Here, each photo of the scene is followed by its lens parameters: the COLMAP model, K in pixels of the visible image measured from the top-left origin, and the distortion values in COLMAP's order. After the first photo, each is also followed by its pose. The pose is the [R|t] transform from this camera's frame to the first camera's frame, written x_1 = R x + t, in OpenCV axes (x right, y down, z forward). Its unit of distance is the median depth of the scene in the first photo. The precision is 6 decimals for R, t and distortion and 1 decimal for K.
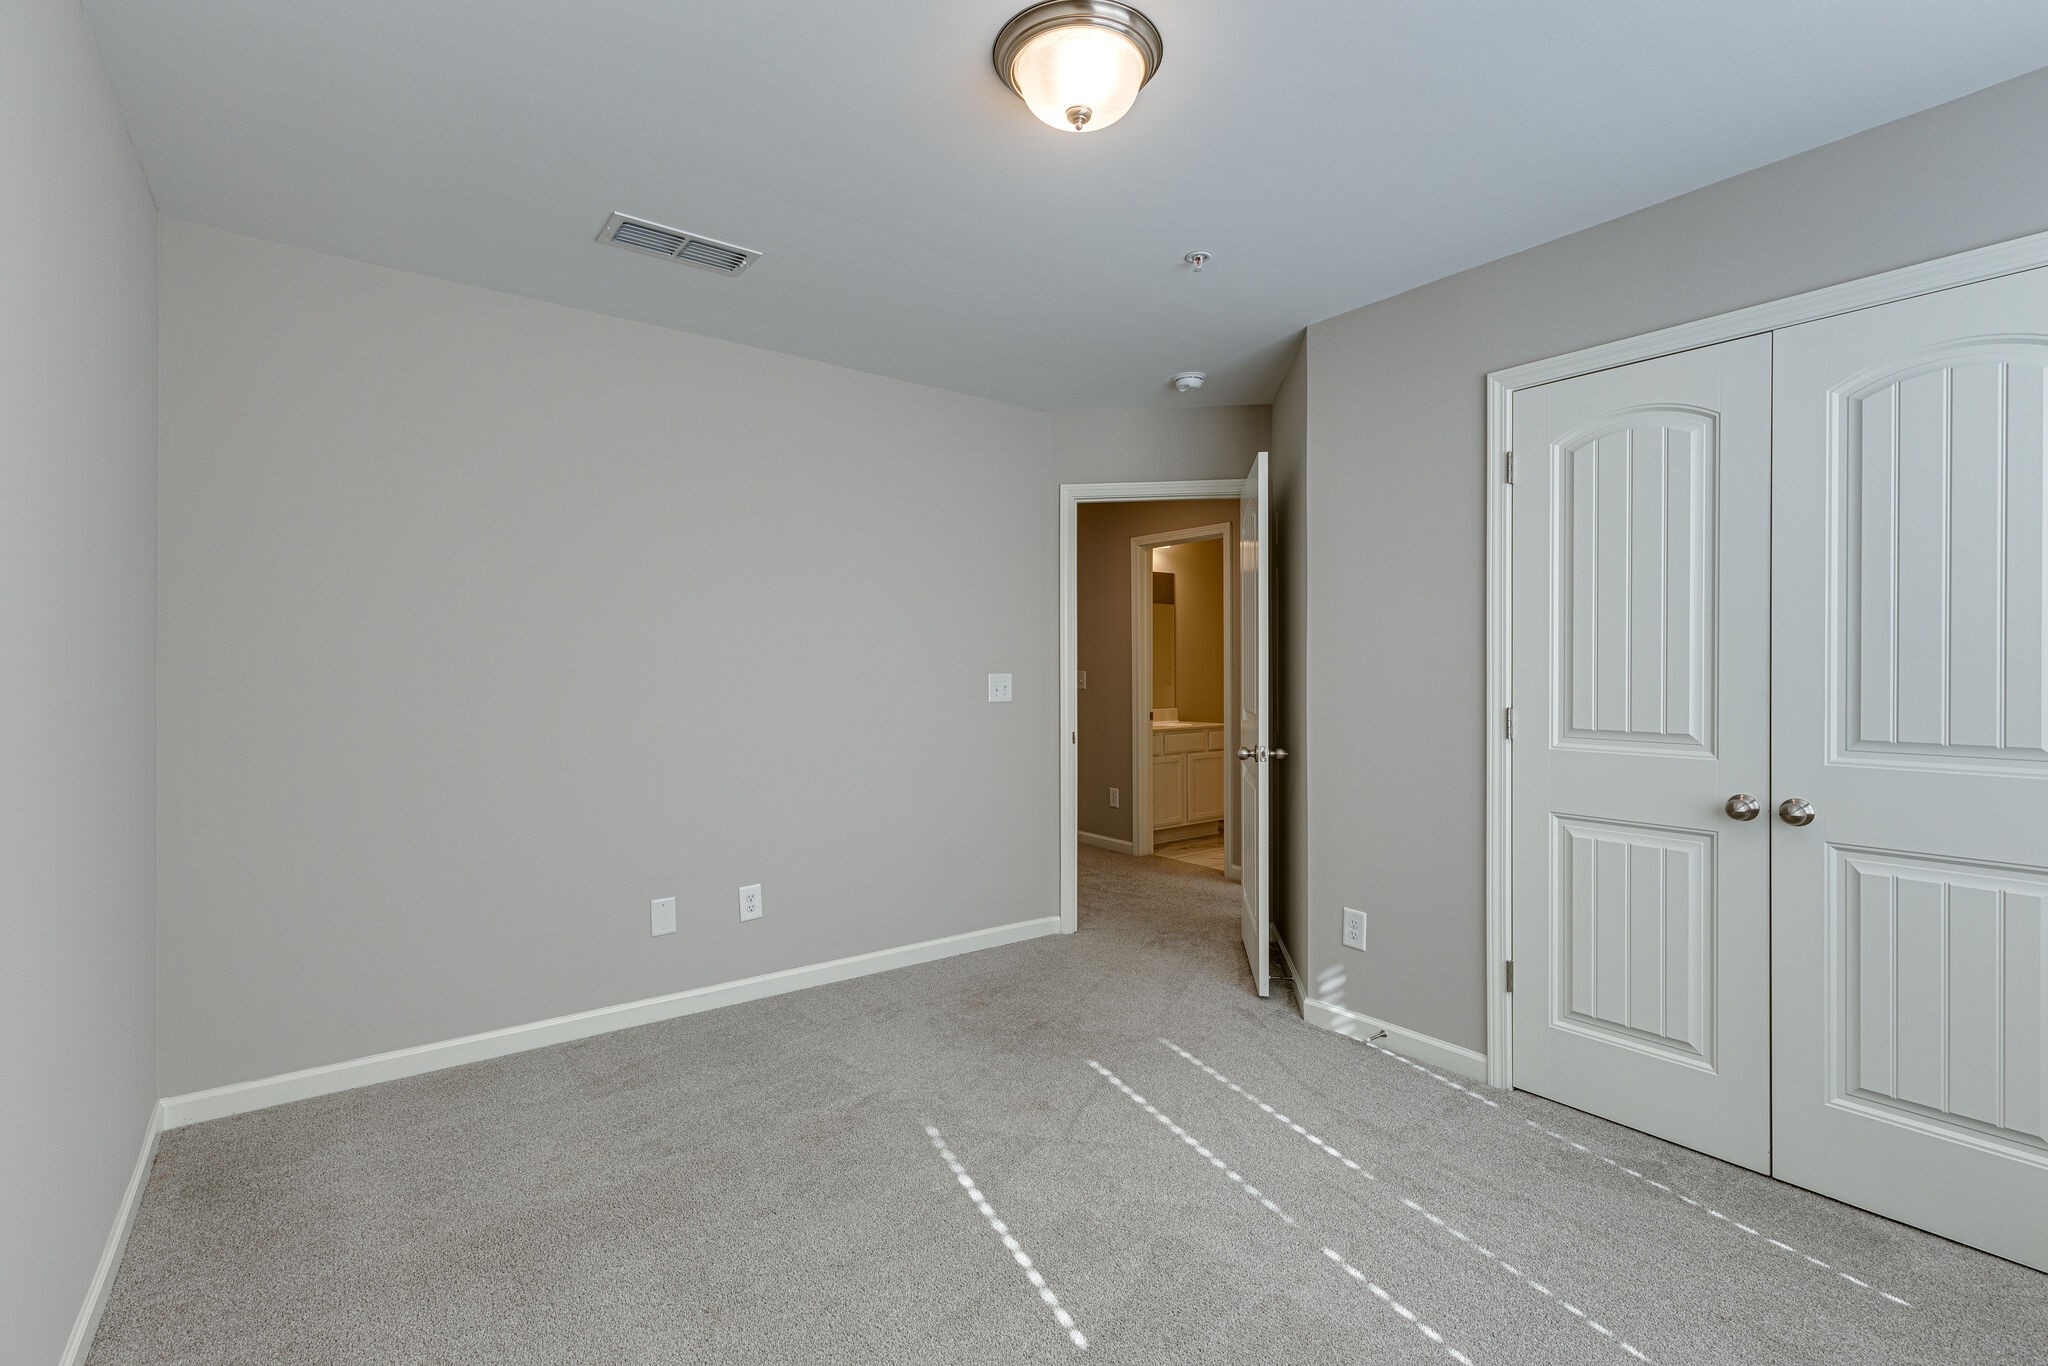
lens RADIAL K [[915.2, 0, 1033.0], [0, 915.2, 690.0], [0, 0, 1]] dist [0.006472, -0.000725]
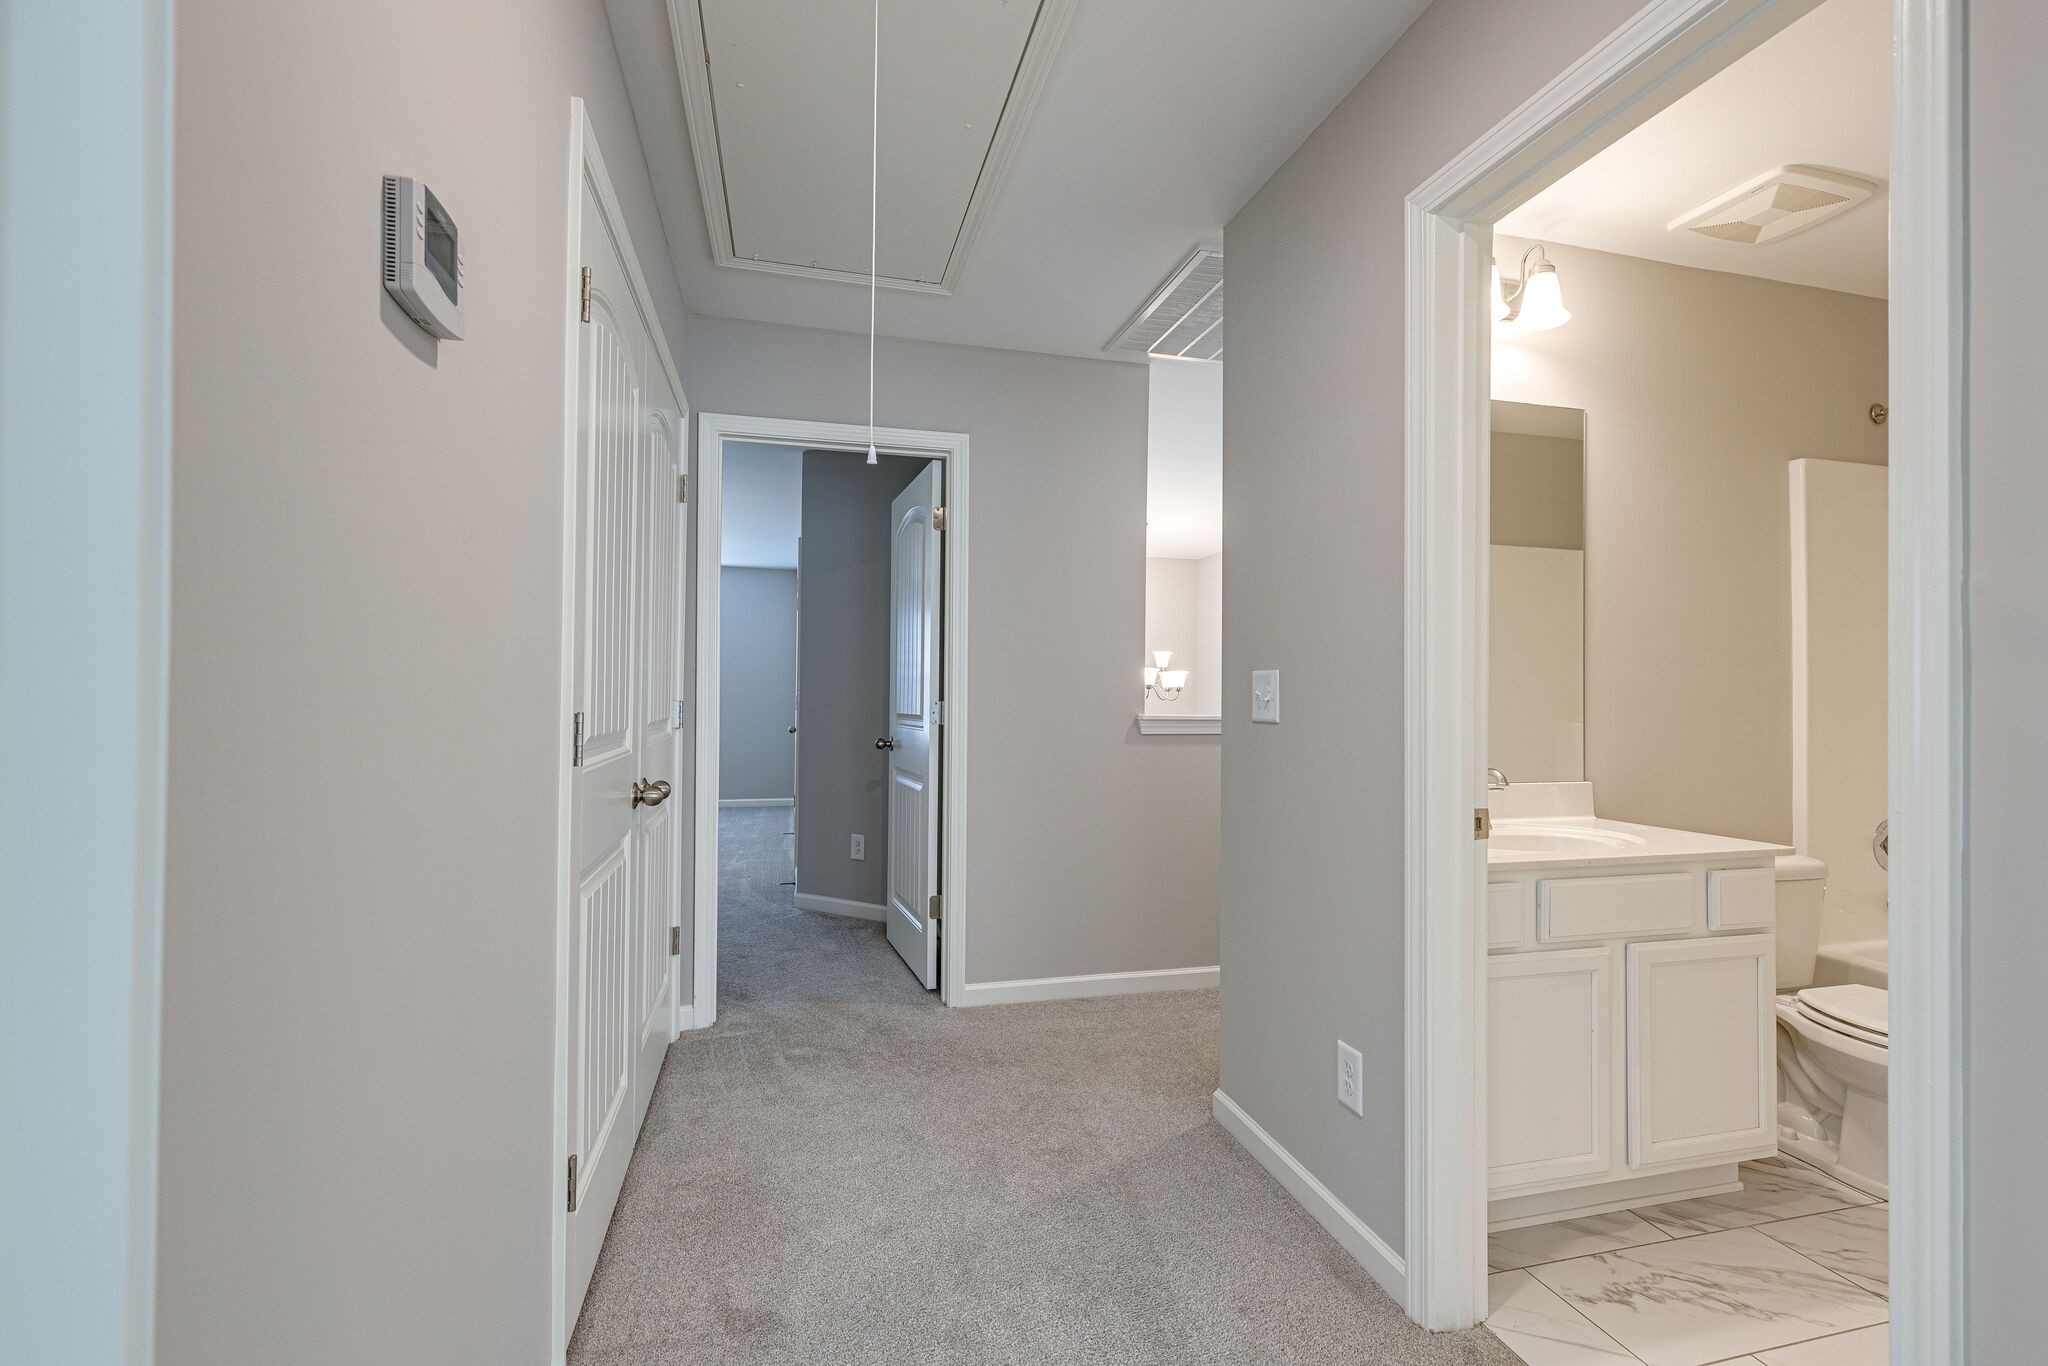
lens RADIAL K [[915.2, 0, 1033.0], [0, 915.2, 690.0], [0, 0, 1]] dist [0.006472, -0.000725]
pose [[0.926830, 0.005682, -0.375438, 0.102576], [-0.012991, 0.999772, -0.016939, -0.005017], [0.375256, 0.020577, 0.926693, 0.657323]]
